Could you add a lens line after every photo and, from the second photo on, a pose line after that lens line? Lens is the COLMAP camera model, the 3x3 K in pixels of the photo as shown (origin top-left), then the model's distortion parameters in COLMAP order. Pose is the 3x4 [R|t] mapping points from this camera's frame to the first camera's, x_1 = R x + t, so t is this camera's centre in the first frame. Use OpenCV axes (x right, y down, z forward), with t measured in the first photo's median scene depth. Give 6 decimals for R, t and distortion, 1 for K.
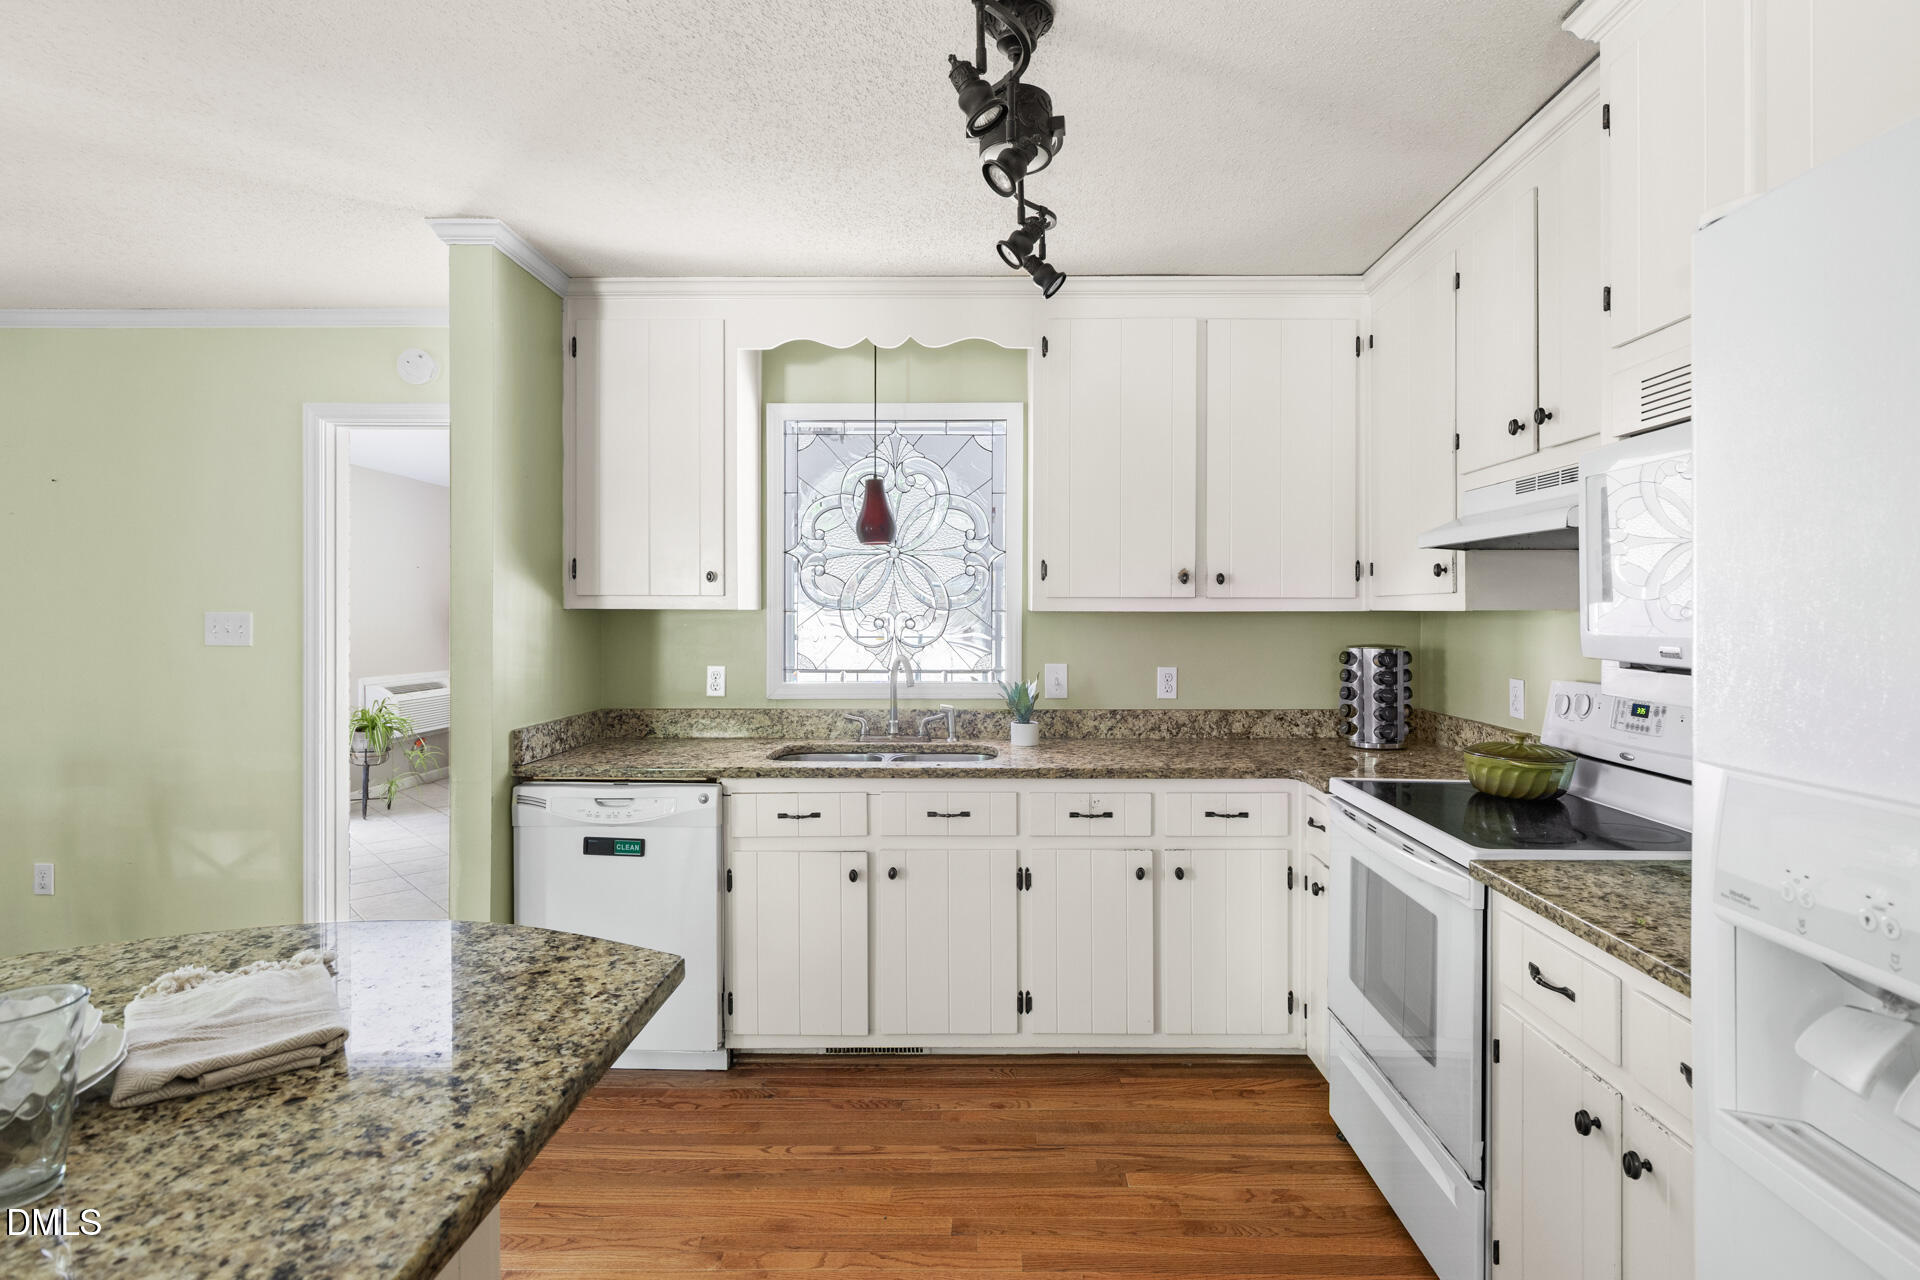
lens RADIAL K [[950.1, 0, 982.8], [0, 950.1, 607.8], [0, 0, 1]] dist [0.000495, -0.000205]
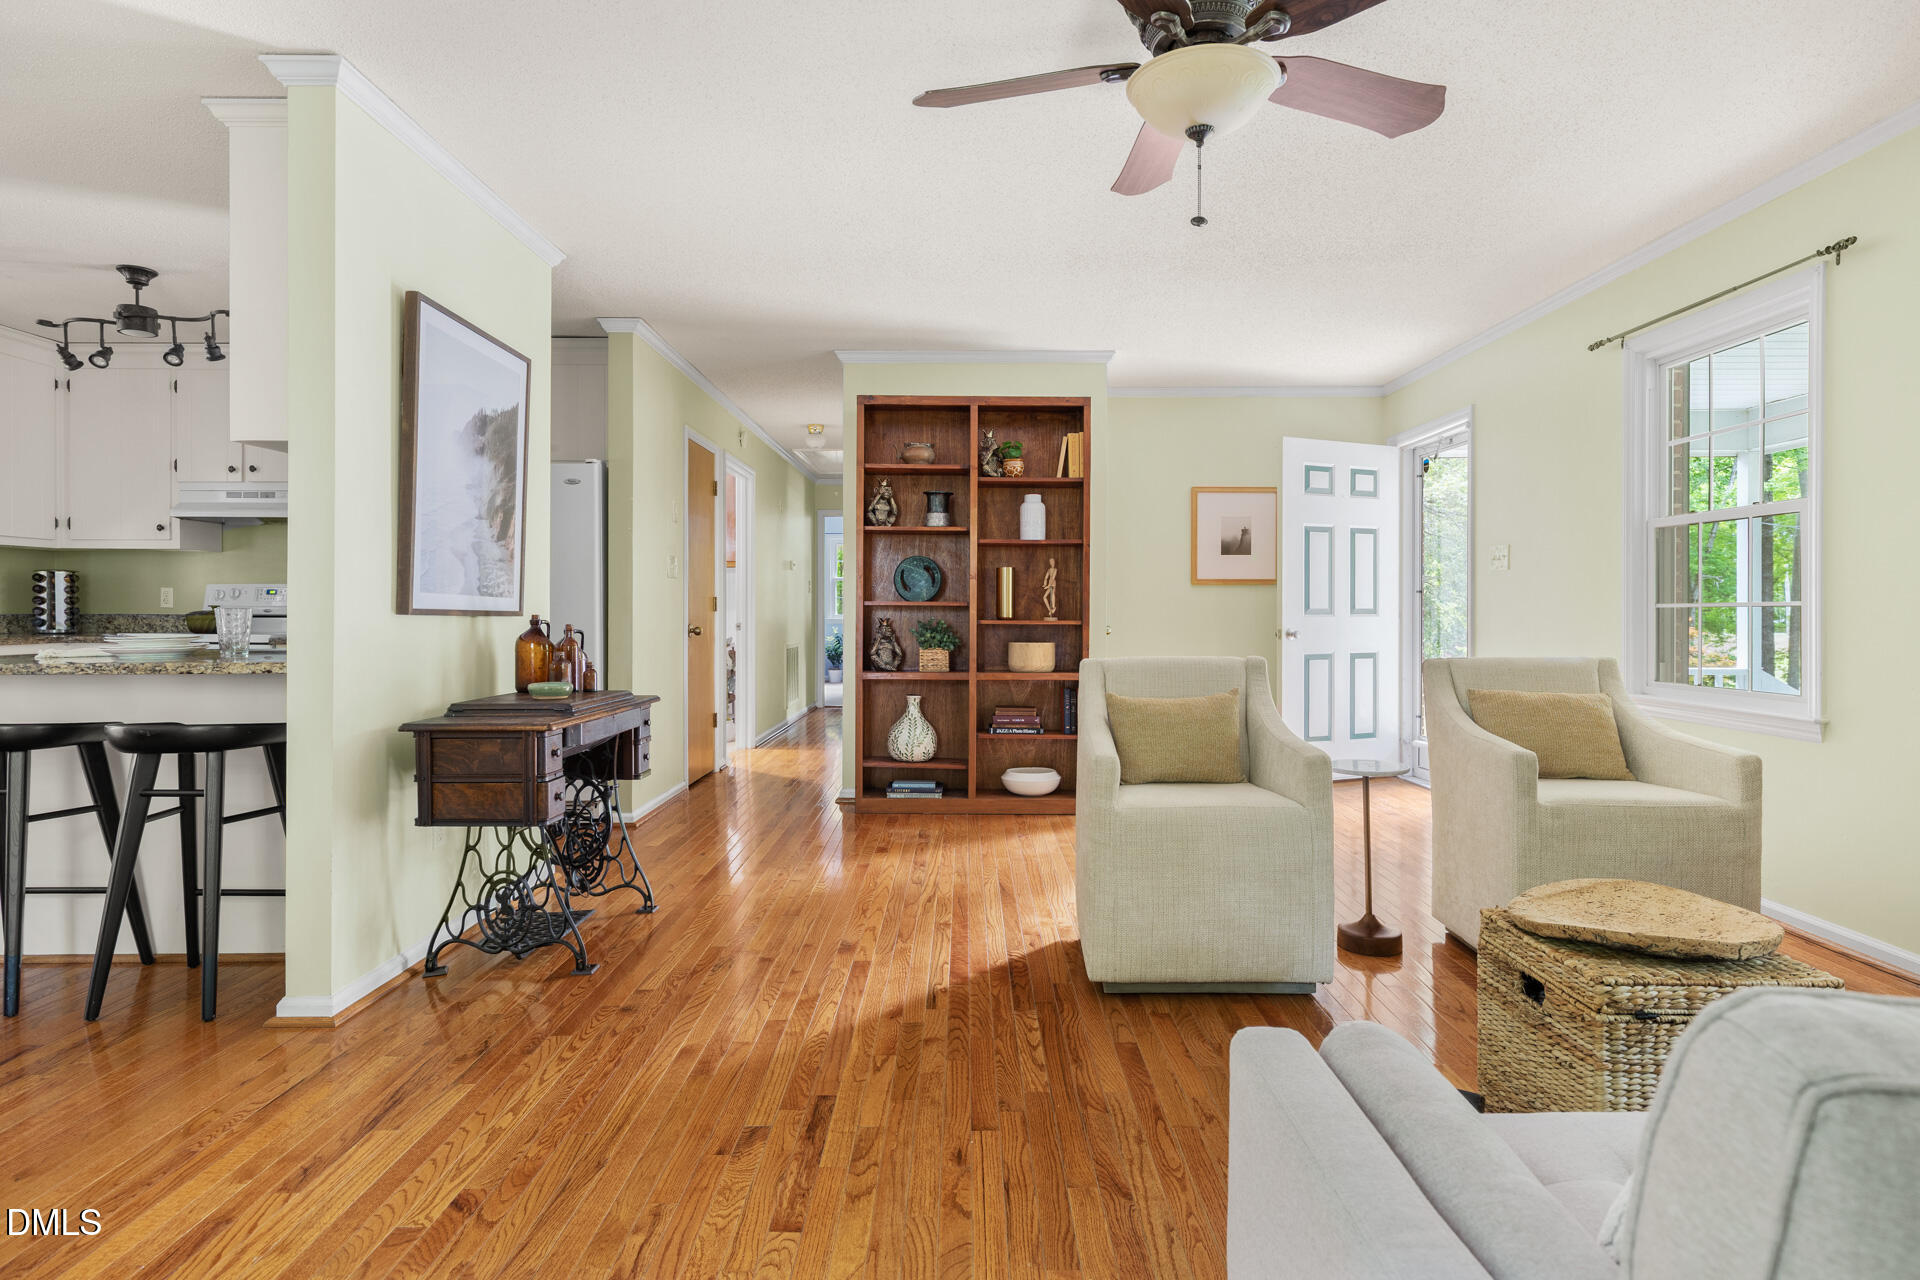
lens RADIAL K [[993.3, 0, 964.6], [0, 993.3, 612.3], [0, 0, 1]] dist [0.002731, -0.000031]
pose [[-0.011654, -0.004673, 0.999921, -1.325040], [-0.006533, 0.999968, 0.004597, 0.095496], [-0.999911, -0.006479, -0.011684, -0.531068]]
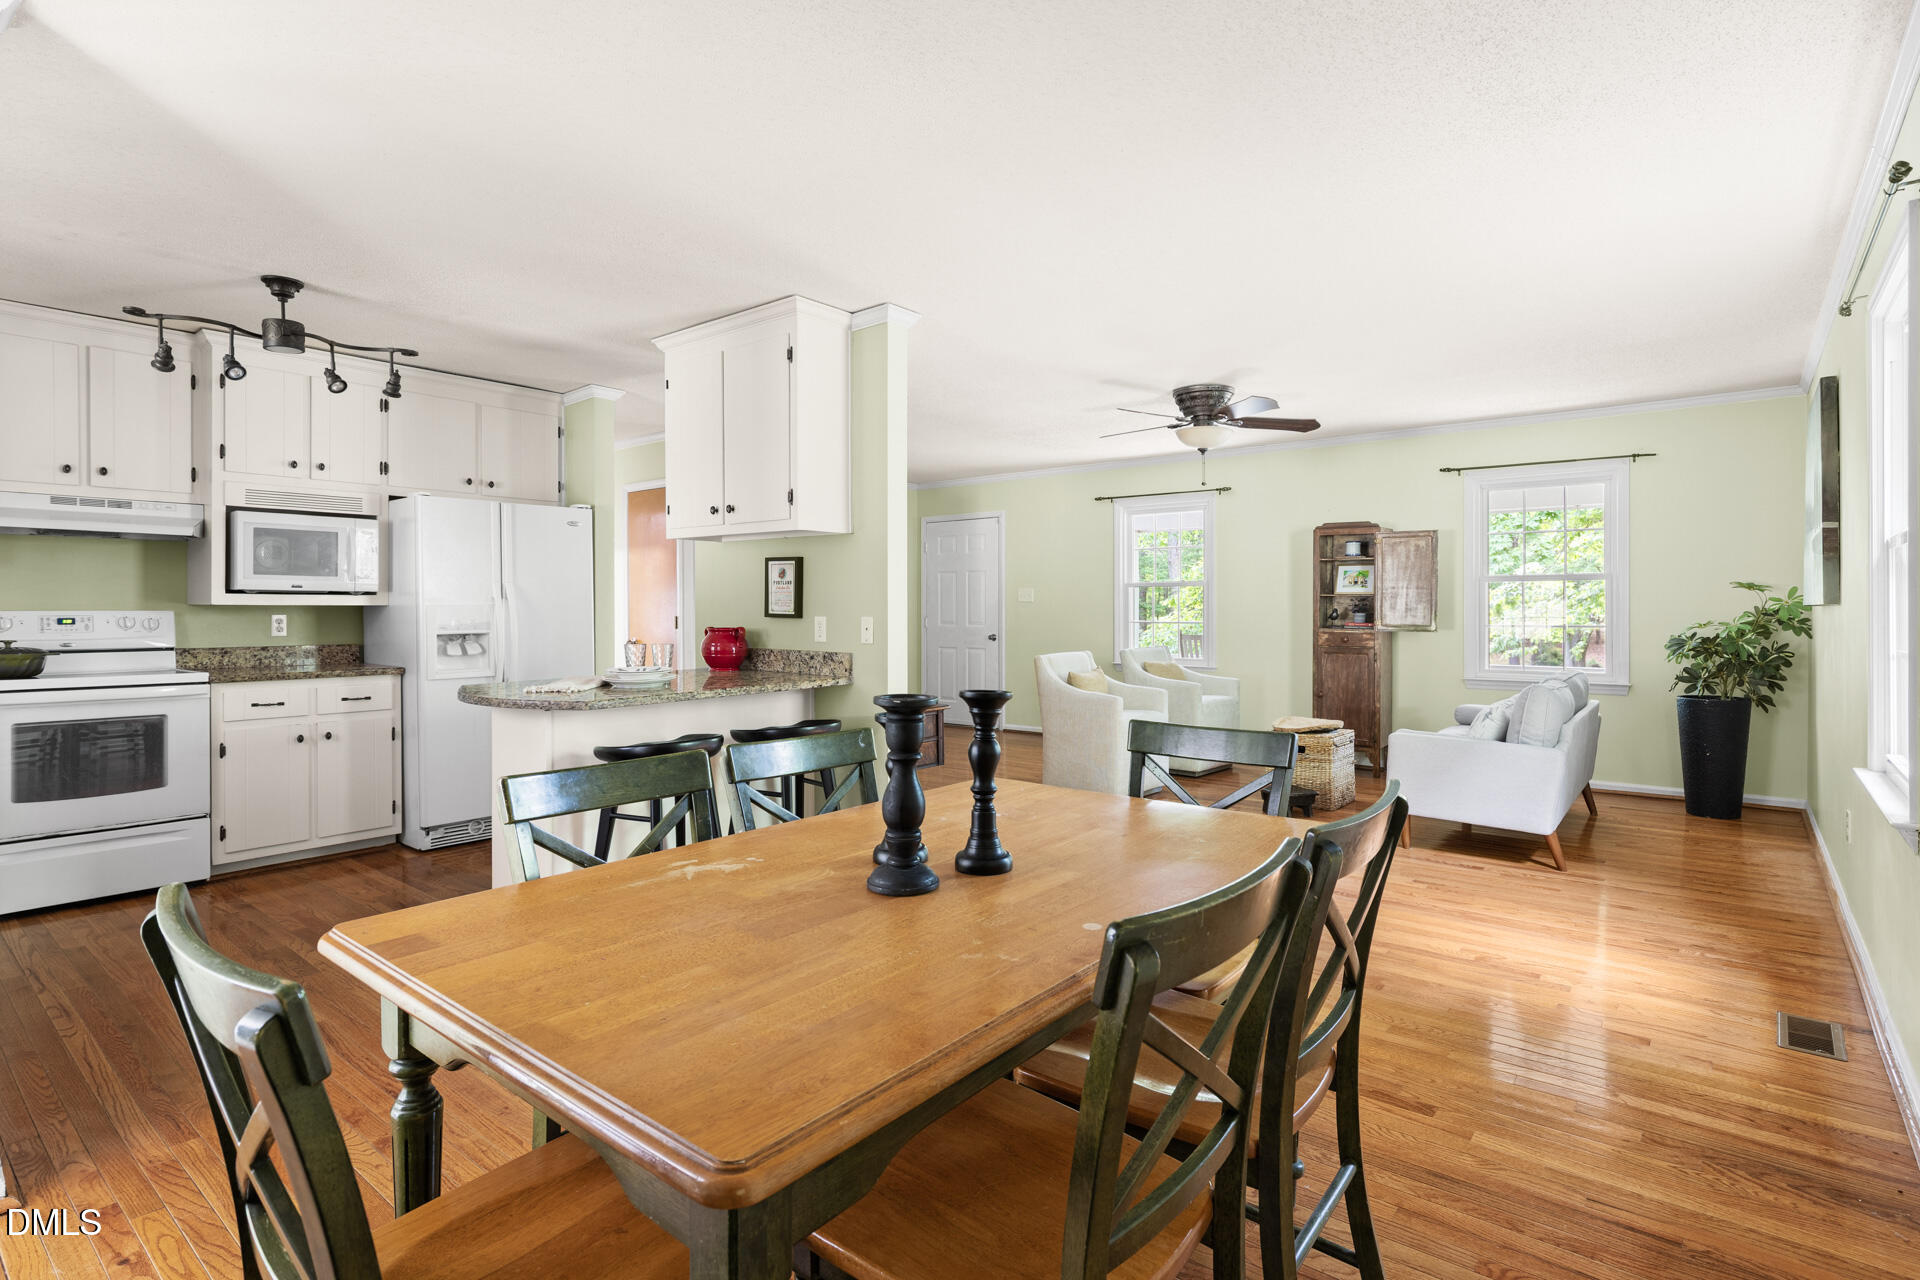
lens RADIAL K [[946.0, 0, 957.9], [0, 946.0, 614.4], [0, 0, 1]] dist [0.000421, -0.000257]
pose [[-0.780784, -0.005764, 0.624774, -1.360825], [-0.003277, 0.999981, 0.005130, 0.054245], [-0.624792, 0.001958, -0.780789, 0.956394]]
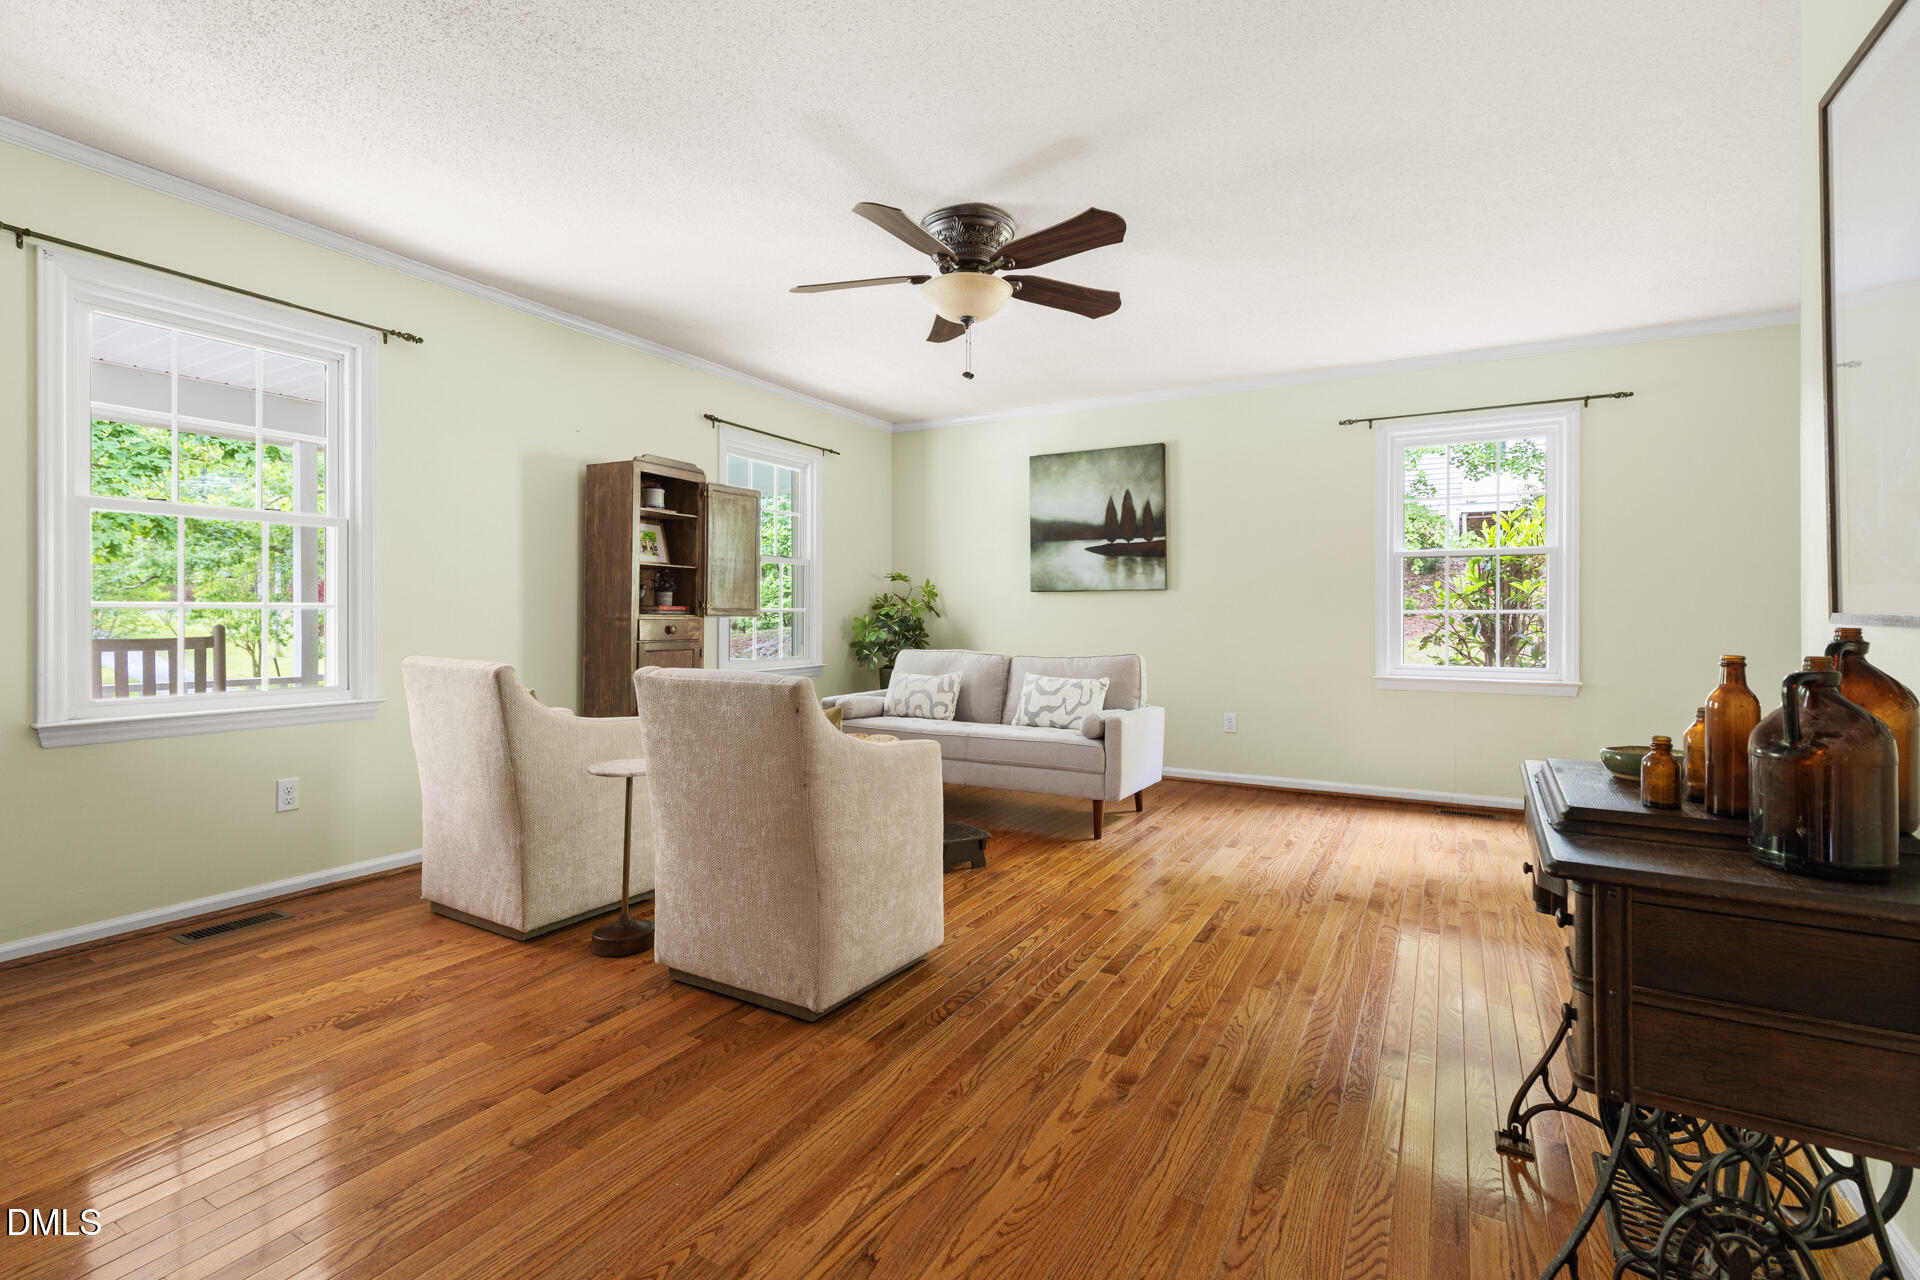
lens RADIAL K [[868.5, 0, 962.0], [0, 868.5, 626.4], [0, 0, 1]] dist [0.007303, -0.000141]
pose [[-0.480252, 0.009331, -0.877081, 0.270744], [0.002494, 0.999954, 0.009272, 0.102404], [0.877127, 0.002266, -0.480253, -0.228976]]
